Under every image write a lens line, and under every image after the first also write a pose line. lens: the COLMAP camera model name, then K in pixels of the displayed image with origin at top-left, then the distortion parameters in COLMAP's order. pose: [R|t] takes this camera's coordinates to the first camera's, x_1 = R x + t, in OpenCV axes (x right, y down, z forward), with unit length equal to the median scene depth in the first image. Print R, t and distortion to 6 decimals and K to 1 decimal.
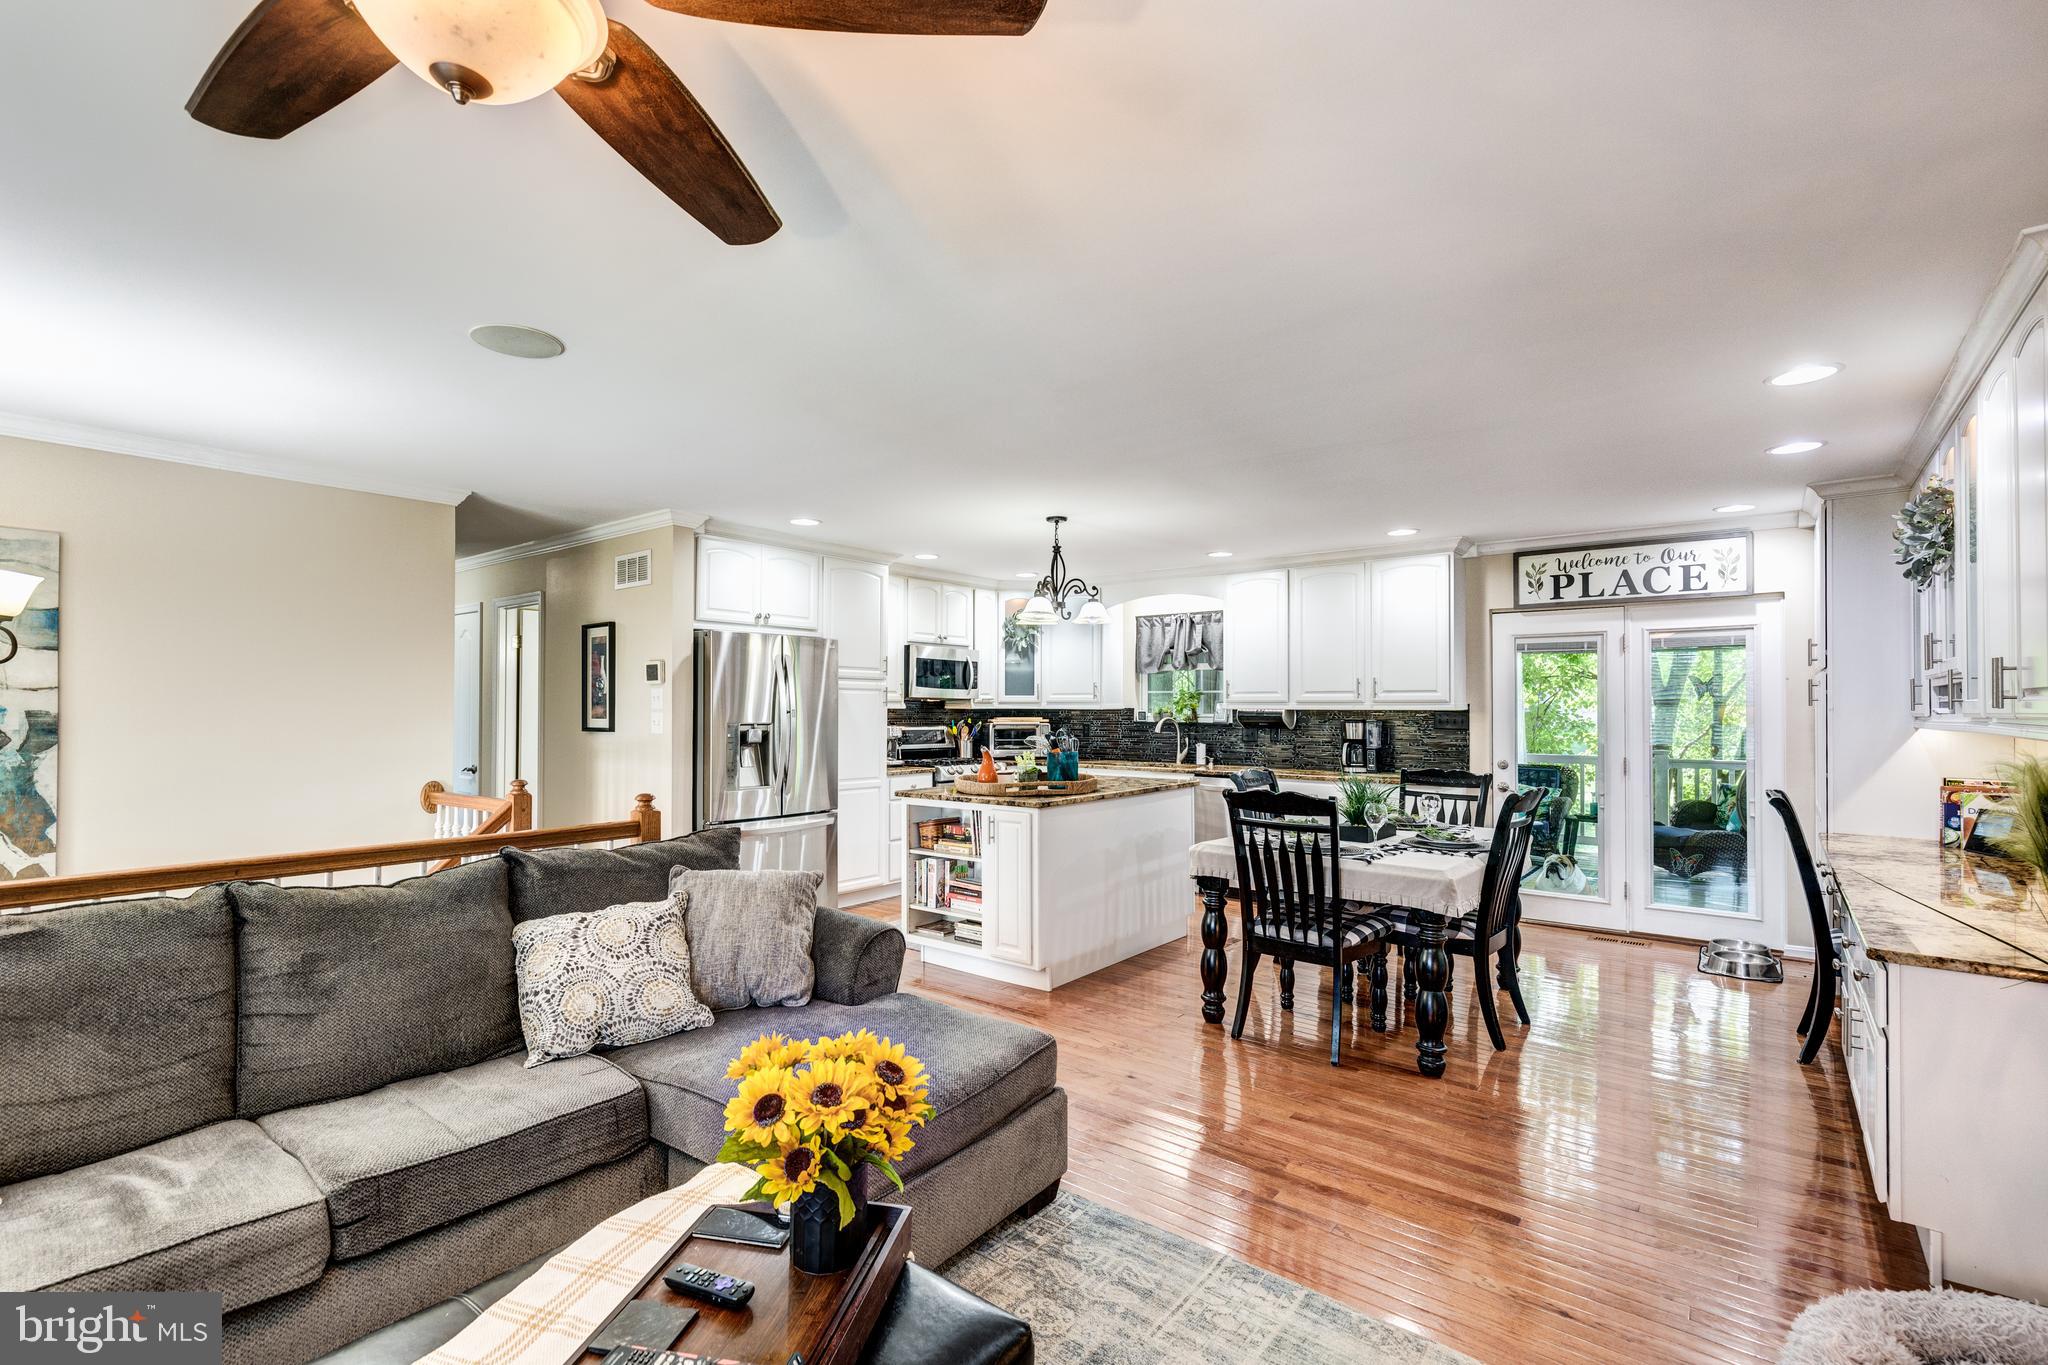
lens RADIAL K [[922.5, 0, 1029.3], [0, 922.5, 703.1], [0, 0, 1]] dist [0.000769, 0.000619]
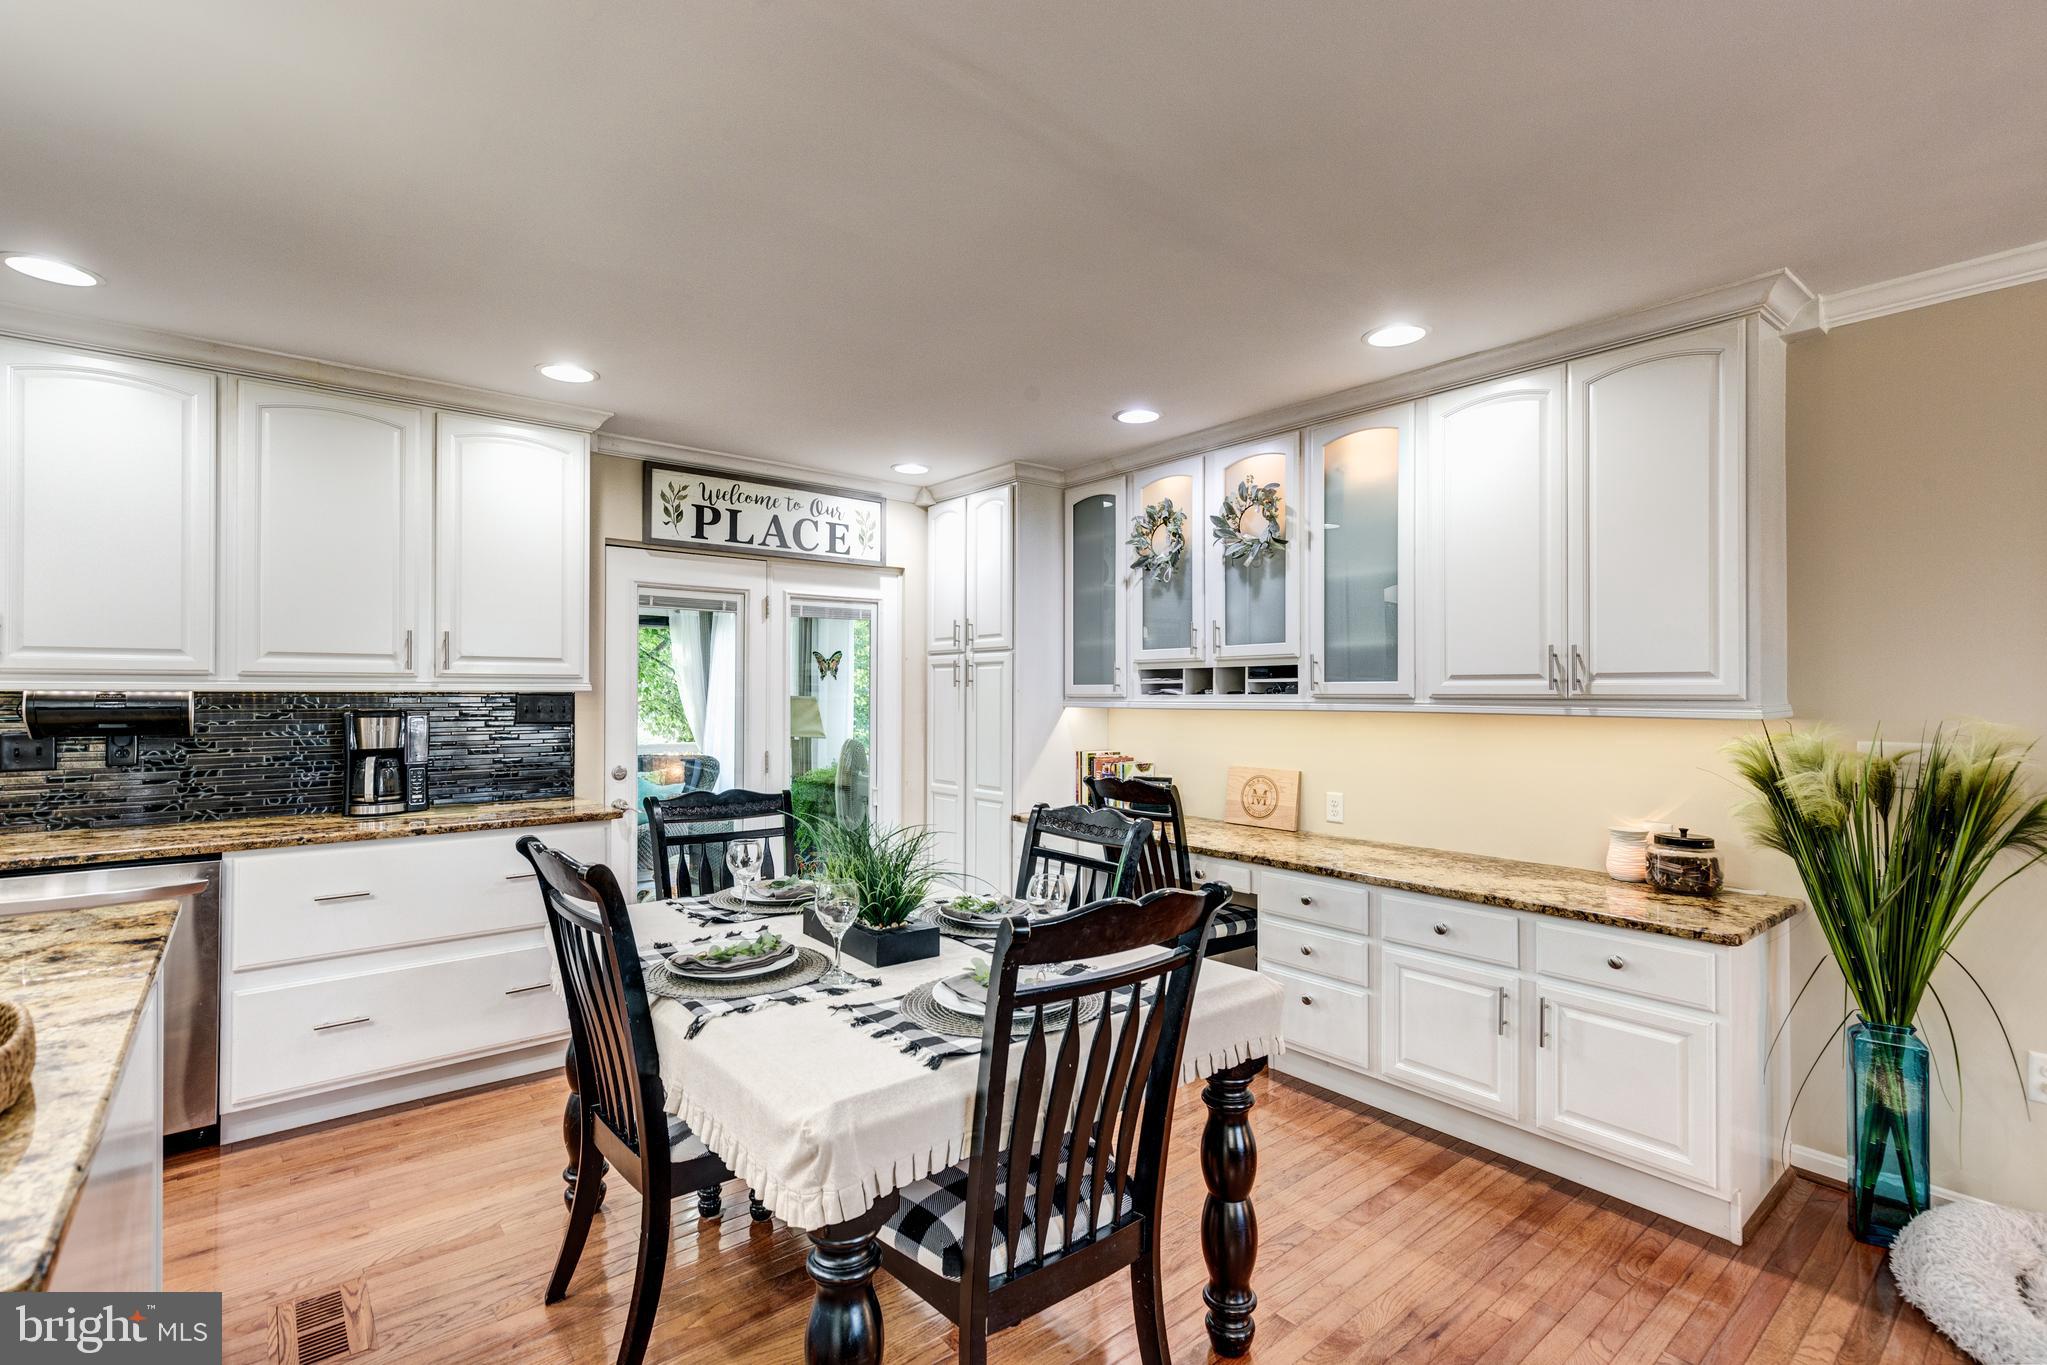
lens RADIAL K [[924.7, 0, 1023.5], [0, 924.7, 682.5], [0, 0, 1]] dist [0.007835, -0.000481]
pose [[0.210560, 0.008512, 0.977544, -0.073849], [-0.005872, 0.999955, -0.007442, 0.003695], [-0.977563, -0.004173, 0.210600, 0.527268]]
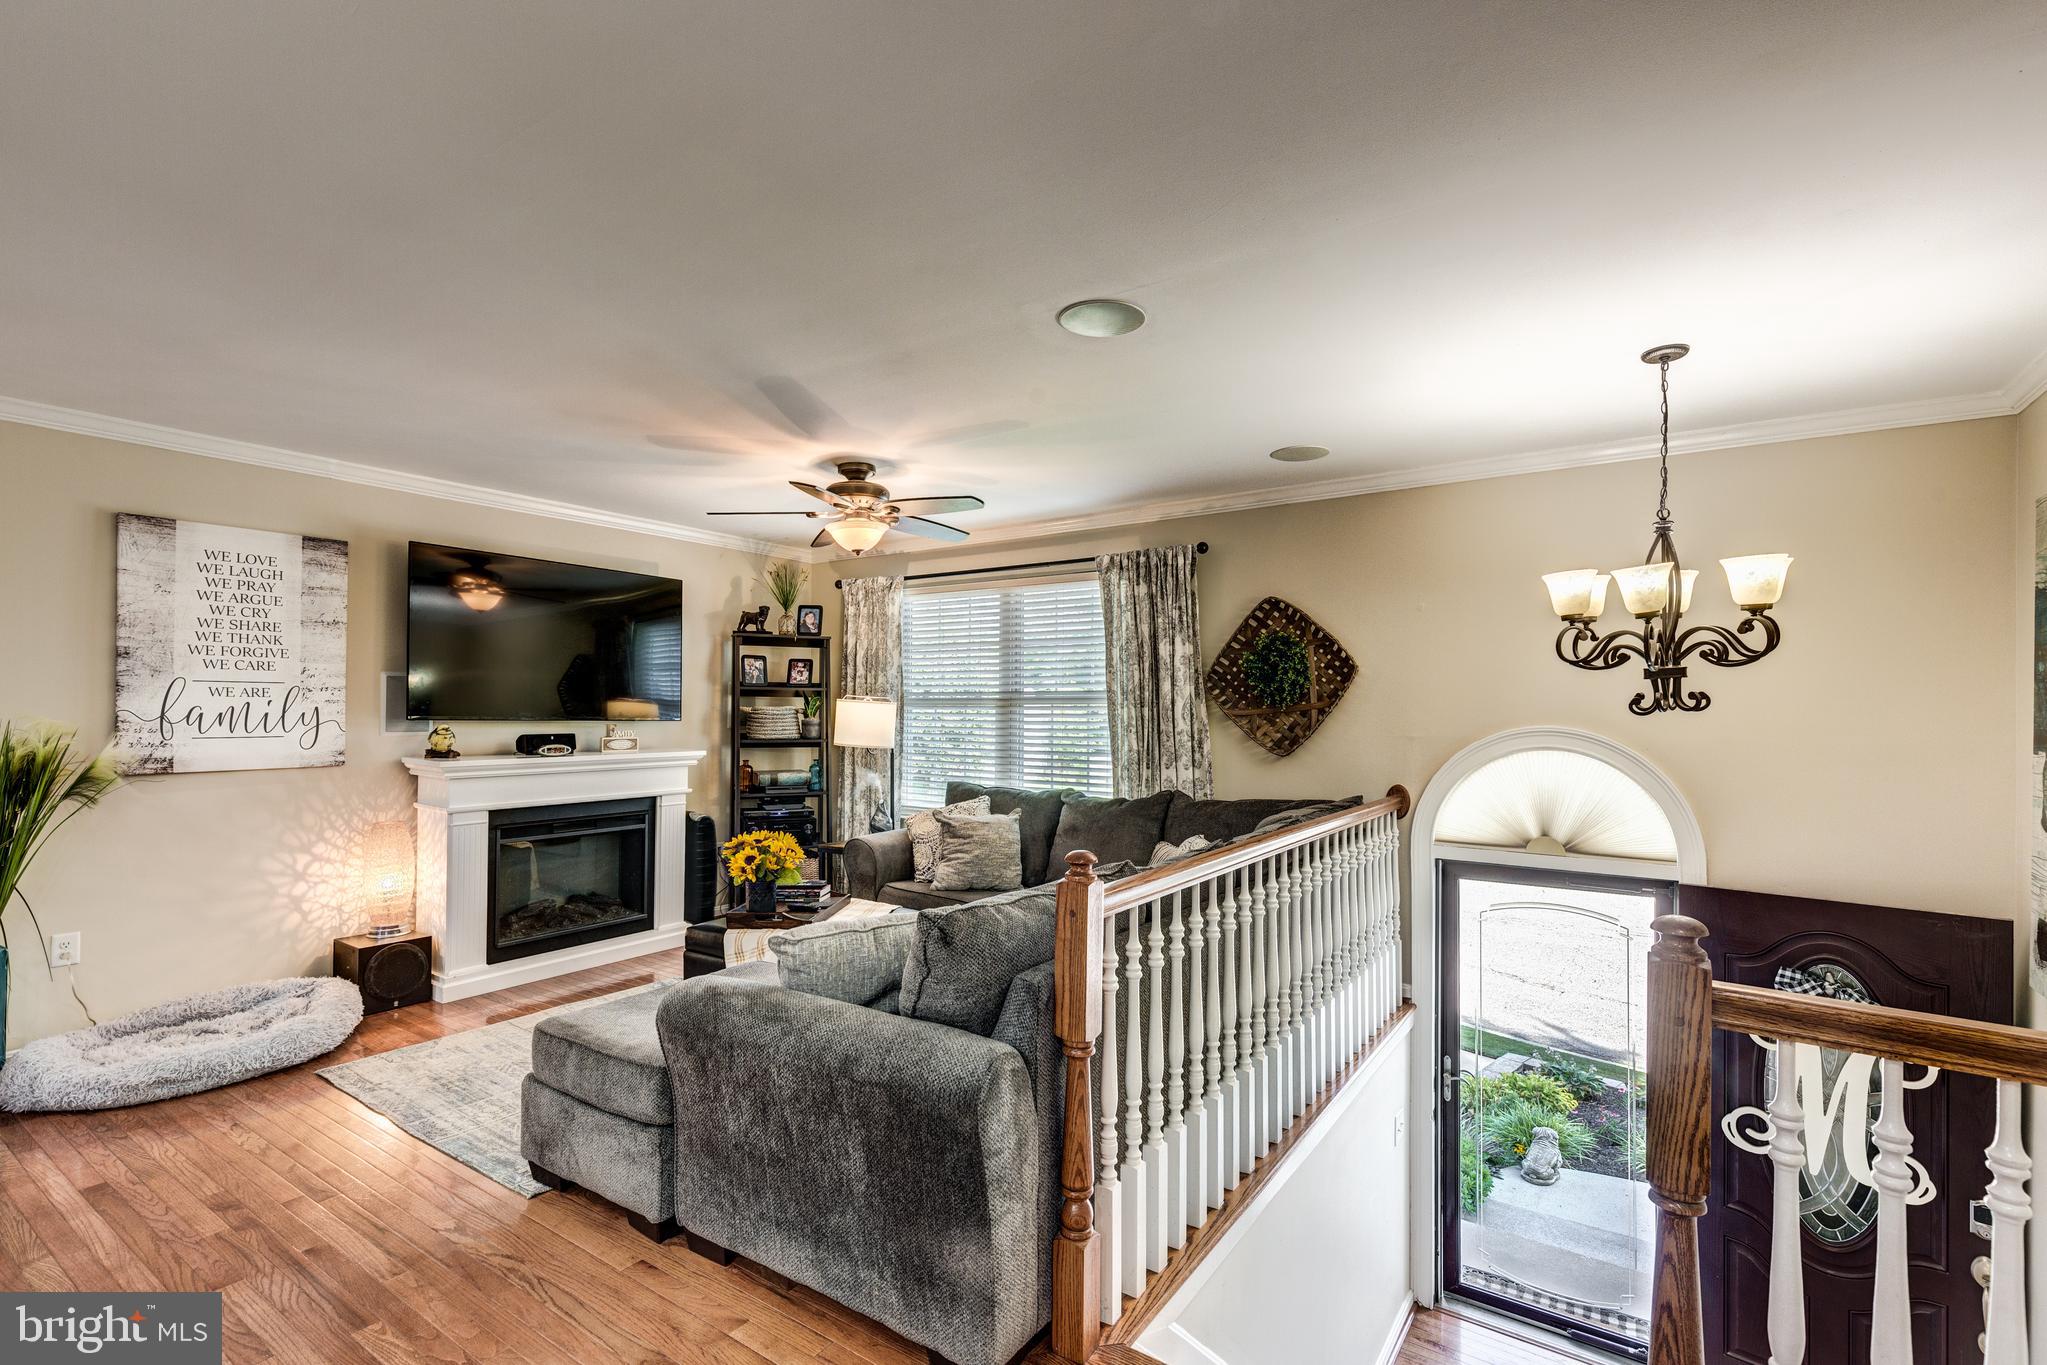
lens RADIAL K [[922.0, 0, 1028.8], [0, 922.0, 703.1], [0, 0, 1]] dist [0.000769, 0.000619]
pose [[-0.997668, -0.006960, -0.067905, -0.168050], [-0.006332, 0.999935, -0.009452, 0.005864], [0.067966, -0.009000, -0.997647, 0.796835]]
